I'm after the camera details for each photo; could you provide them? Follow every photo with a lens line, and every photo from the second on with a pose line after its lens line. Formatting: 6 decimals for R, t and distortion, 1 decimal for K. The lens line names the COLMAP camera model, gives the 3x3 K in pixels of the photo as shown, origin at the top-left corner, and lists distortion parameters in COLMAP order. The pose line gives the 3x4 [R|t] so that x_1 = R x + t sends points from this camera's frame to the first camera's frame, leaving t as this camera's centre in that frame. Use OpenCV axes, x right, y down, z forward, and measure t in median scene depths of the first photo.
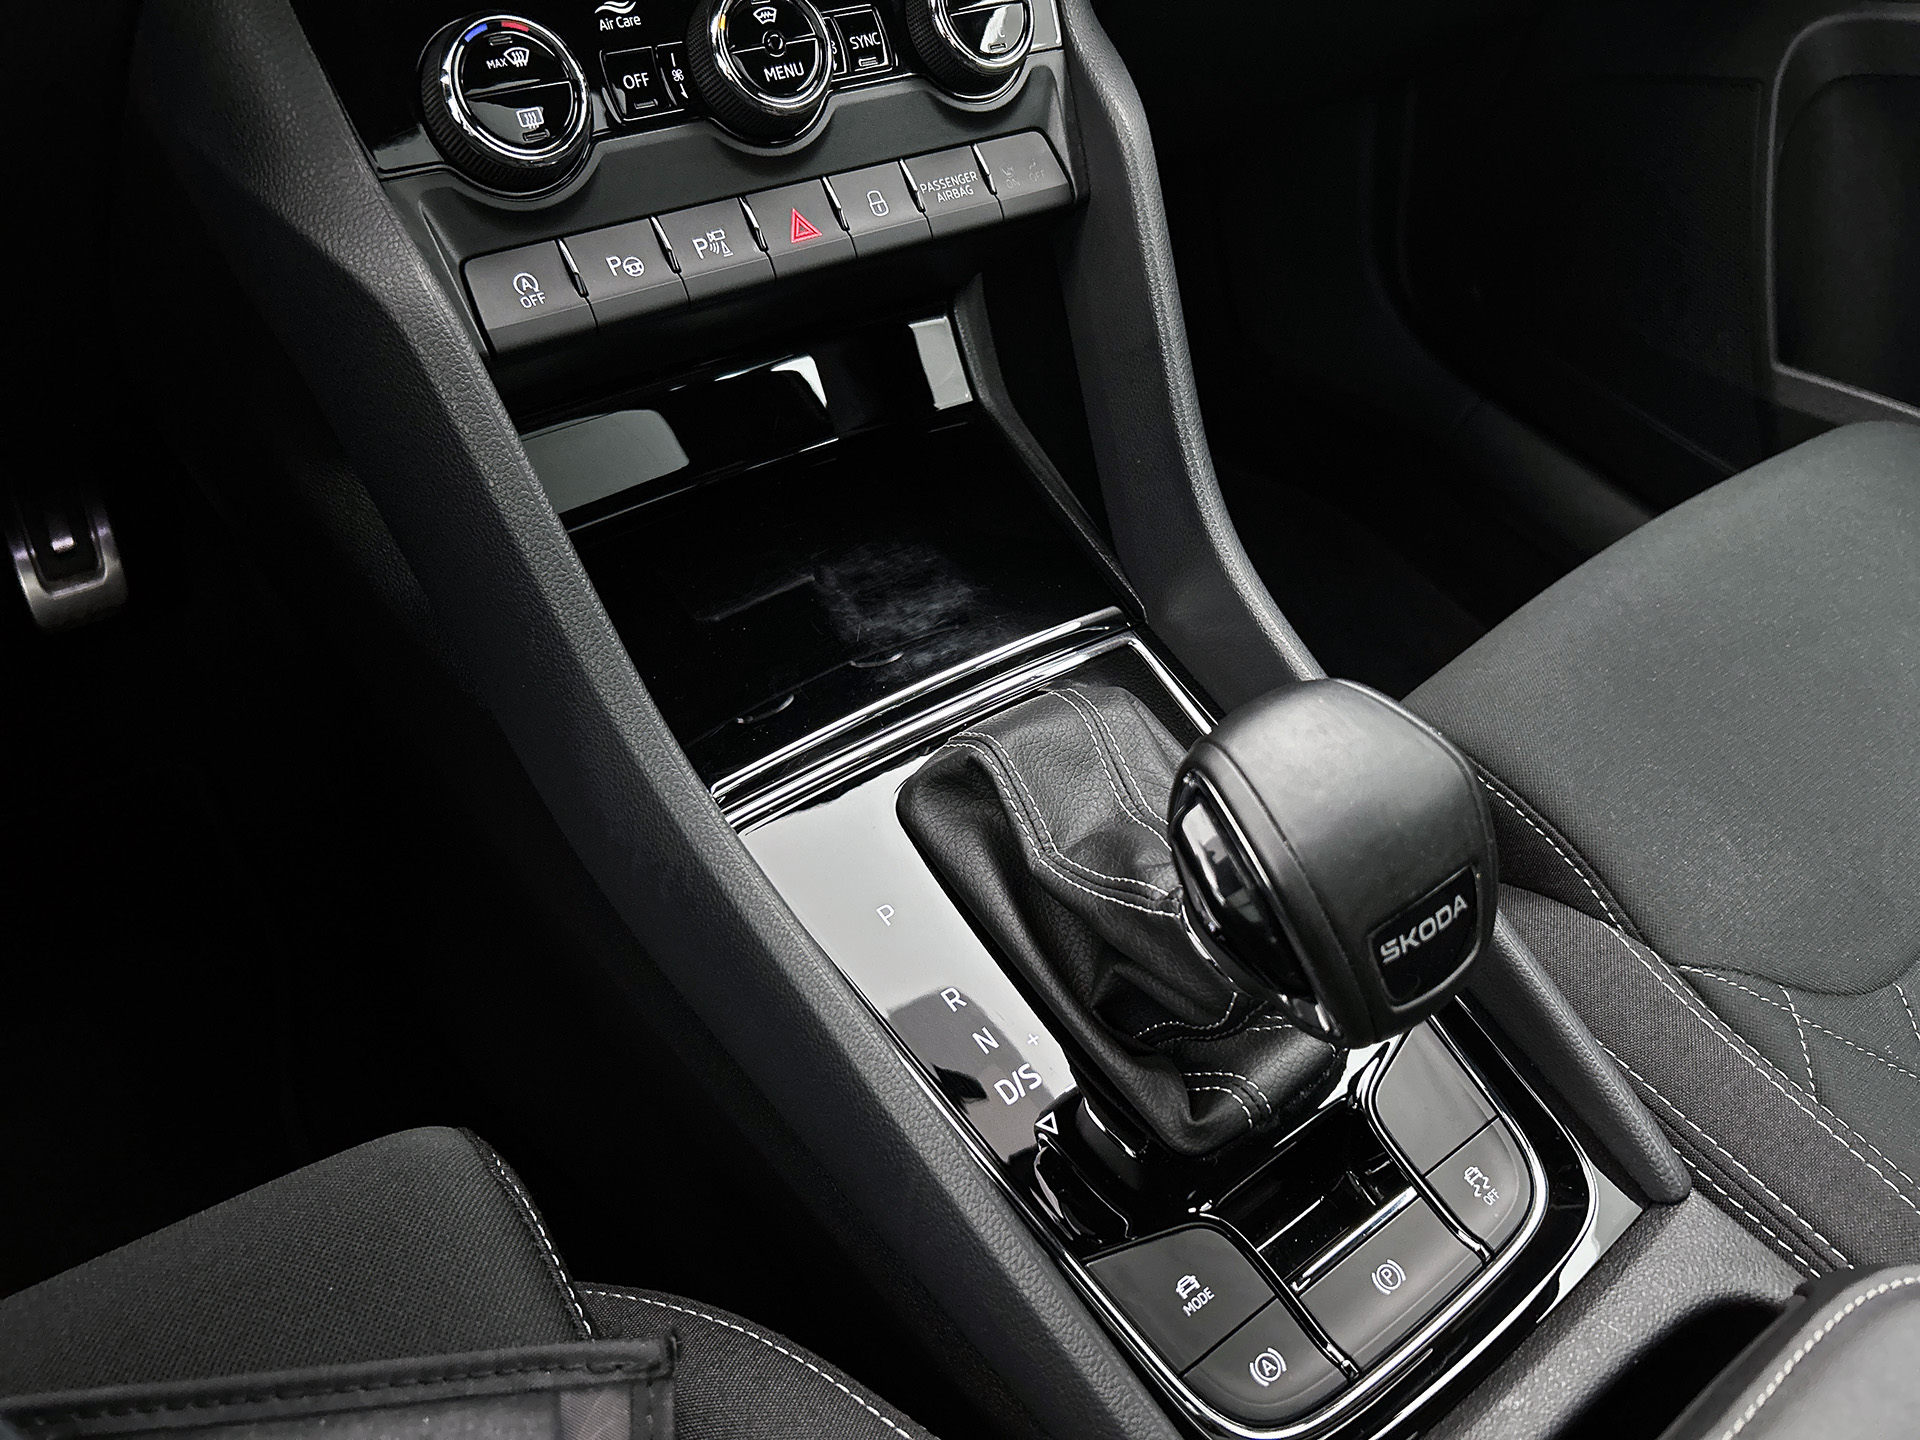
lens RADIAL K [[1431.8, 0, 960.0], [0, 1431.8, 720.0], [0, 0, 1]] dist [0.002161, -0.002161]
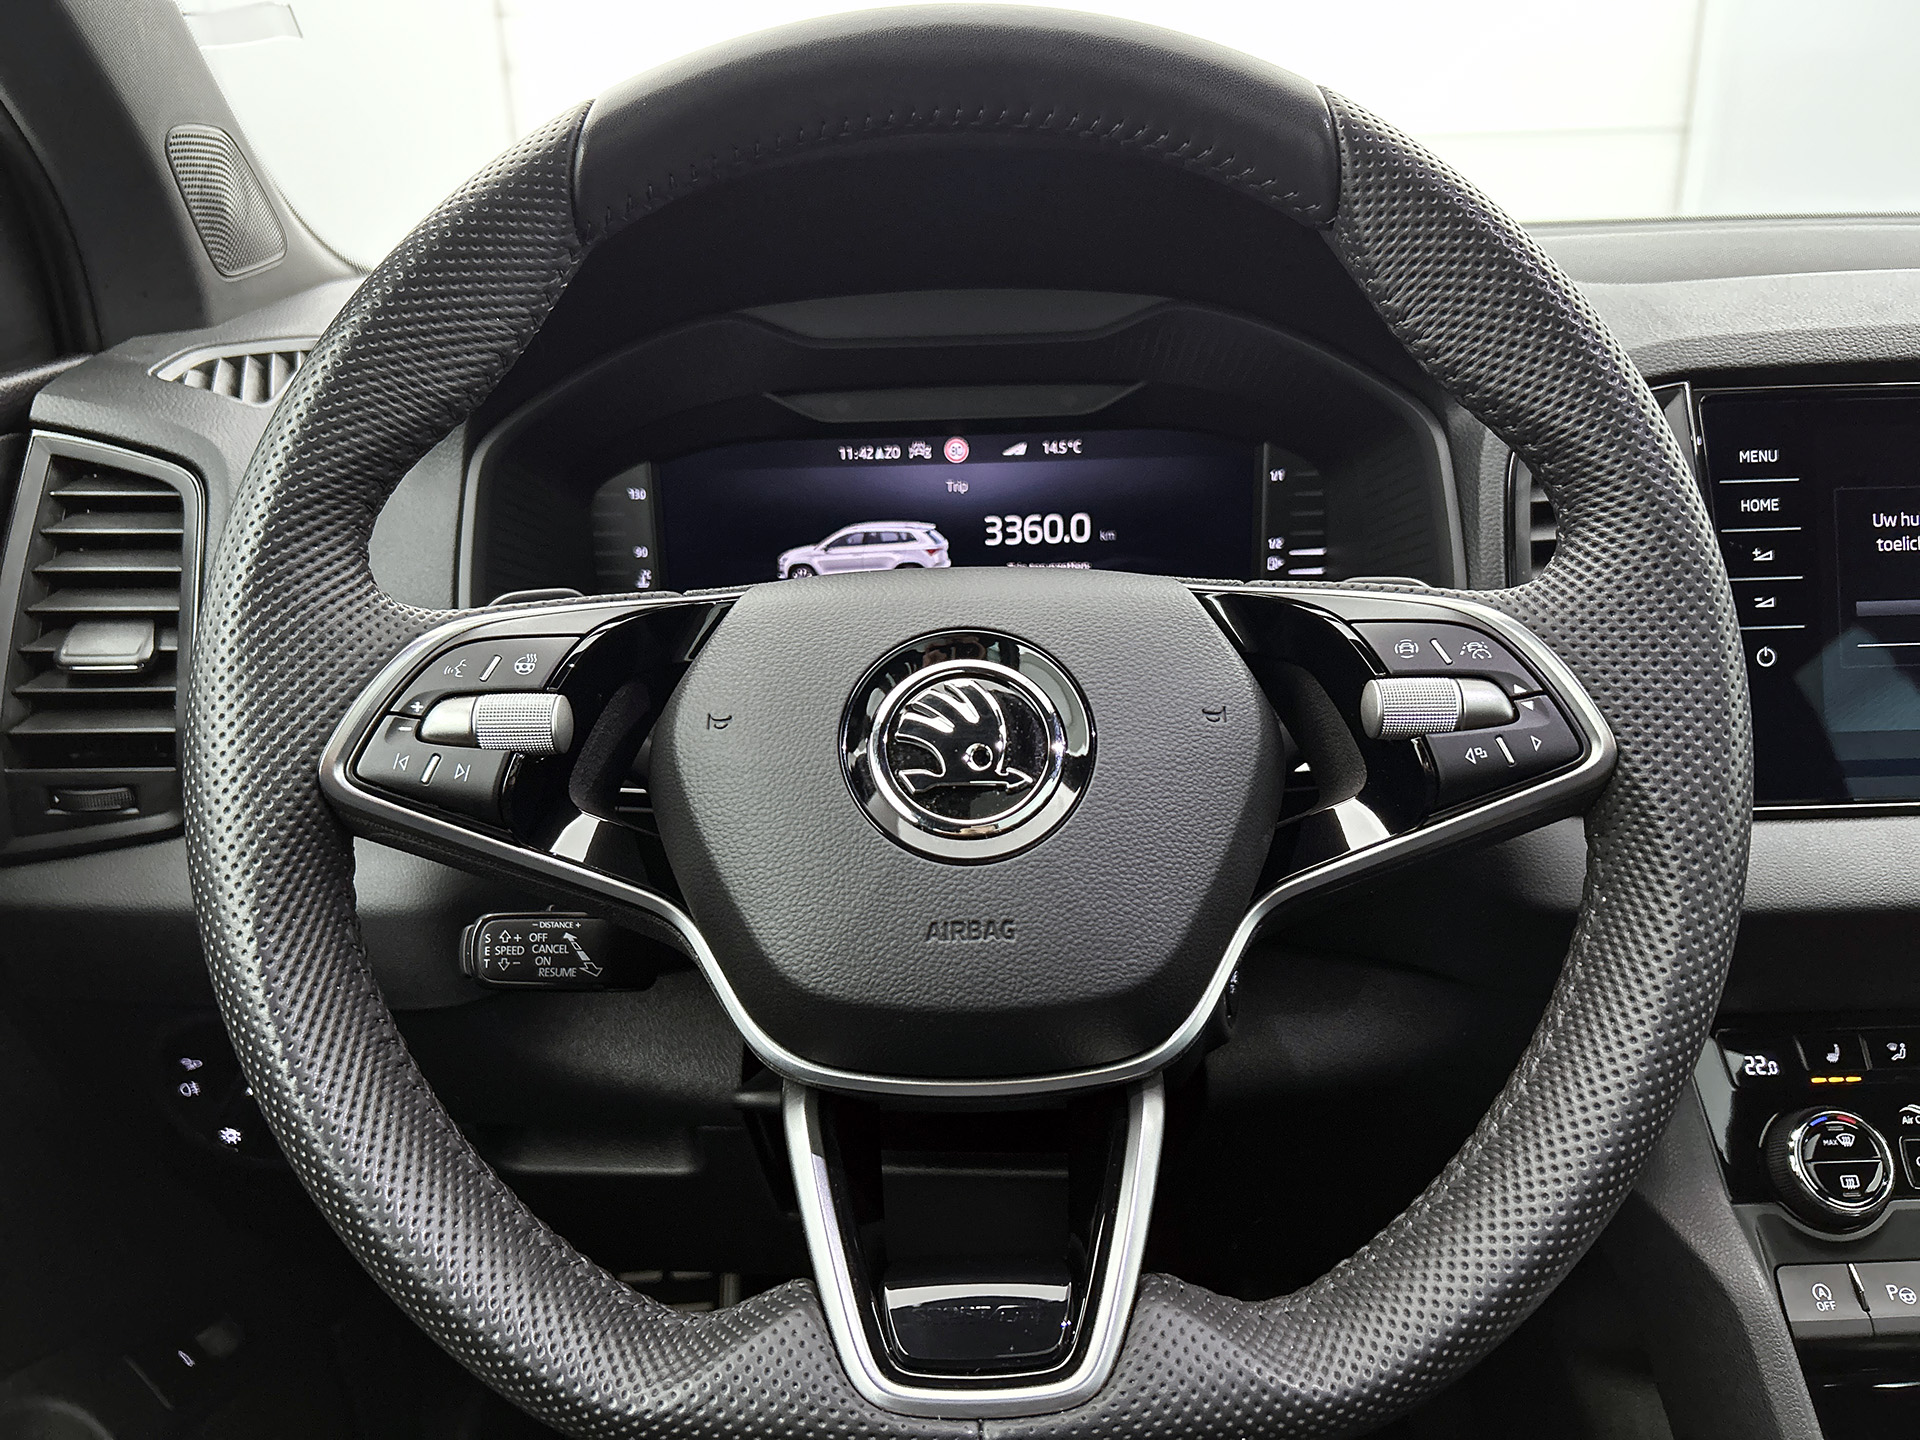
lens RADIAL K [[1456.1, 0, 956.4], [0, 1456.1, 709.7], [0, 0, 1]] dist [-0.023054, 0.004850]
pose [[0.792132, 0.048707, -0.608403, -0.143448], [-0.361272, 0.840850, -0.403055, 0.074047], [0.491944, 0.539072, 0.683661, -0.607706]]
